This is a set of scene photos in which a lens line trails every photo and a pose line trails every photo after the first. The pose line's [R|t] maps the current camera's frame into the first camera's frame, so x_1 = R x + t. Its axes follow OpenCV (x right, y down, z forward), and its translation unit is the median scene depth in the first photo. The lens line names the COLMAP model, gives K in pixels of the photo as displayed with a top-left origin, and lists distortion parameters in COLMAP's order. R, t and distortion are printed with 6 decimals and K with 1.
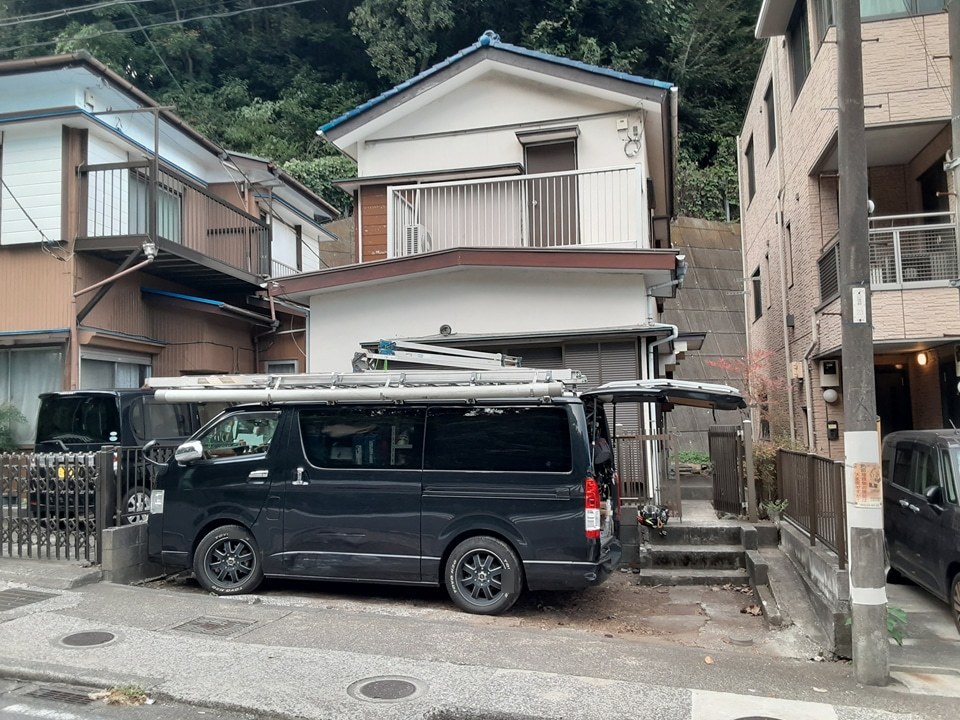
lens RADIAL K [[768.0, 0, 492.8], [0, 768.0, 360.1], [0, 0, 1]] dist [0.140401, -0.212793]
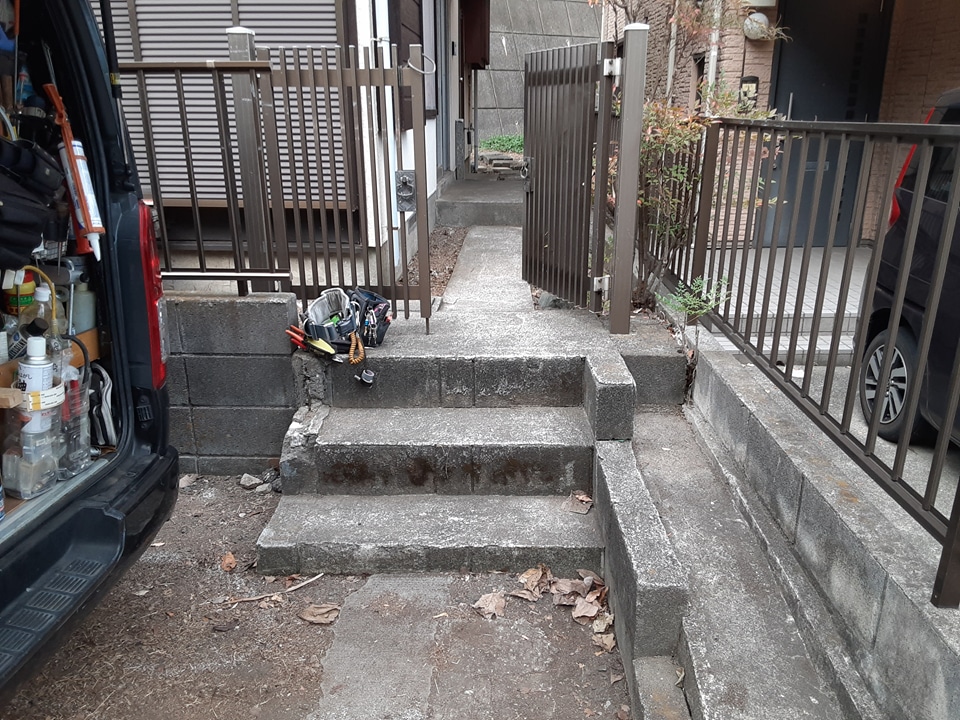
lens RADIAL K [[768.0, 0, 492.8], [0, 768.0, 360.1], [0, 0, 1]] dist [0.140401, -0.212793]
pose [[0.978460, -0.036893, 0.203115, 0.208183], [-0.044860, 0.922391, 0.383644, 0.087743], [-0.201505, -0.384492, 0.900867, 0.700606]]
